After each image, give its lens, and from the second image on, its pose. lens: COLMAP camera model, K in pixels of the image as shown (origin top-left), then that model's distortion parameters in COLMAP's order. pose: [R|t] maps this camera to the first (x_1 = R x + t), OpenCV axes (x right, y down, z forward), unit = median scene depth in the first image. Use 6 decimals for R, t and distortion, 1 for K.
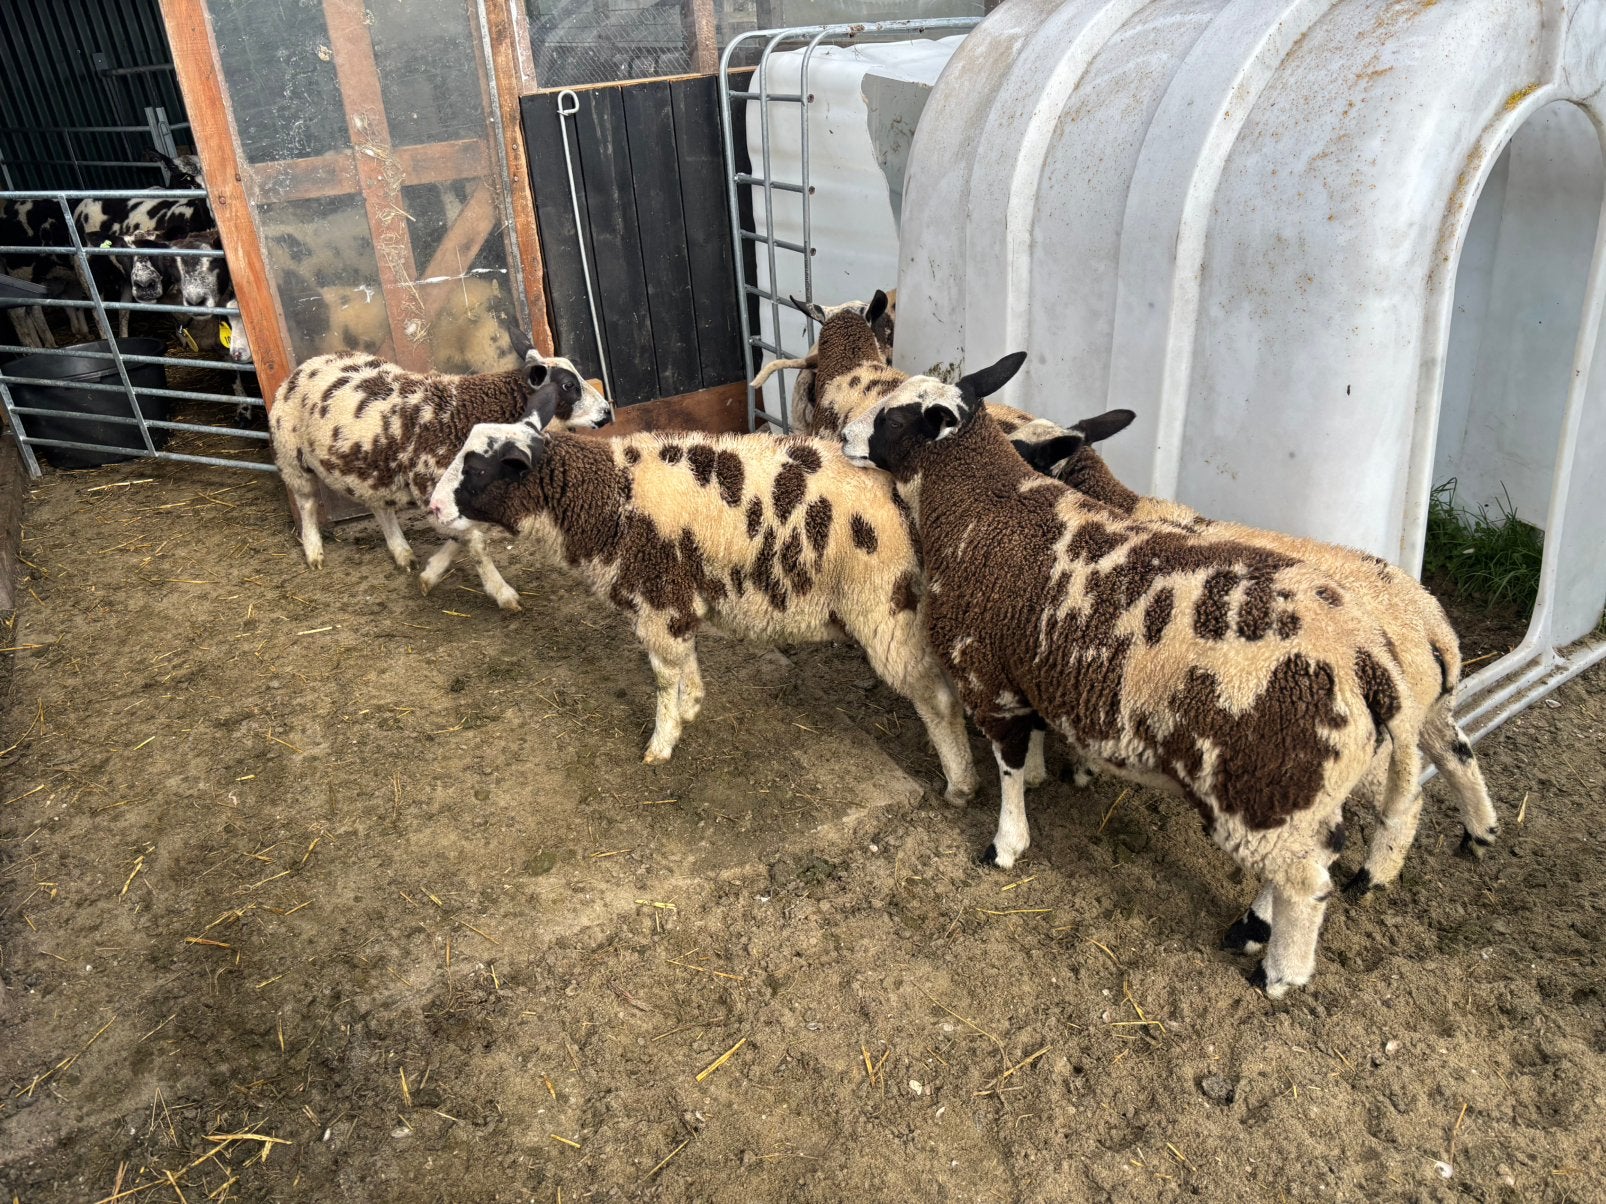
lens RADIAL K [[1199.7, 0, 803.0], [0, 1199.7, 602.0], [0, 0, 1]] dist [0.038144, -0.042727]
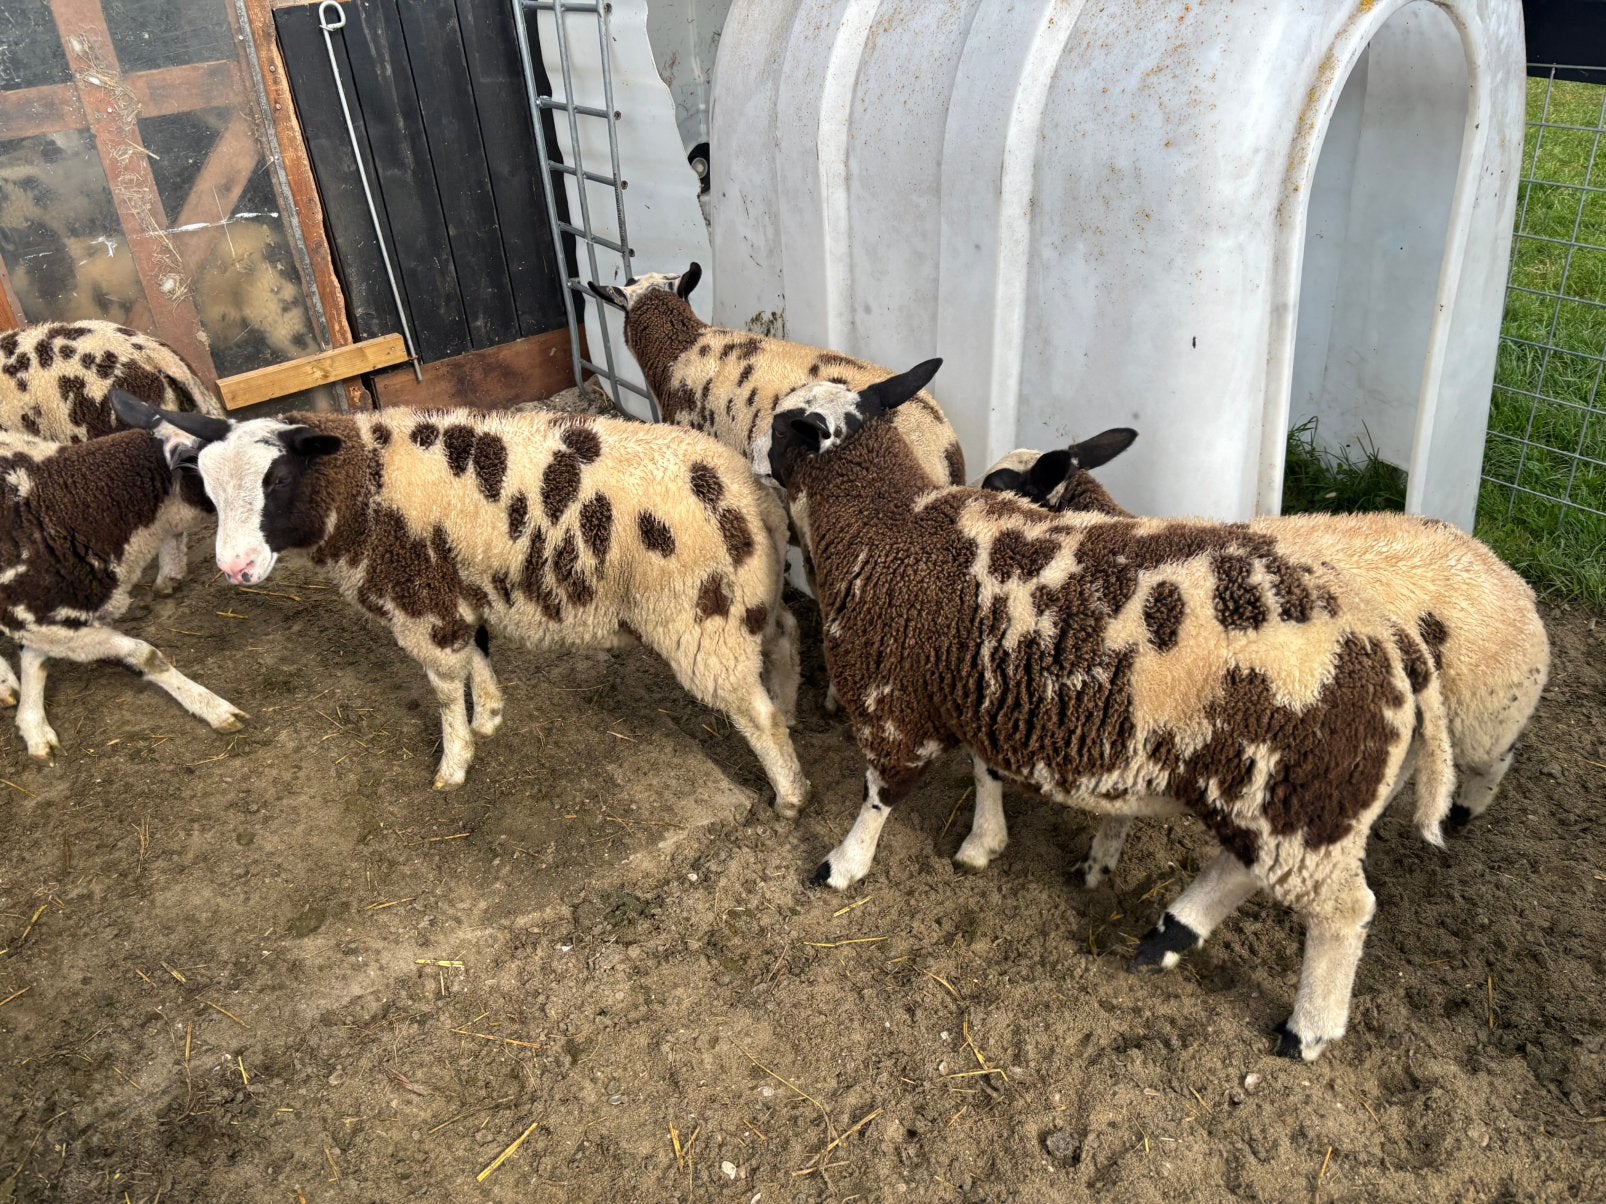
lens RADIAL K [[1182.6, 0, 803.0], [0, 1182.6, 602.0], [0, 0, 1]] dist [0.018166, 0.000962]
pose [[0.995834, -0.051422, 0.075298, 0.089522], [0.046099, 0.996425, 0.070798, -0.059266], [-0.078670, -0.067032, 0.994645, 0.141888]]
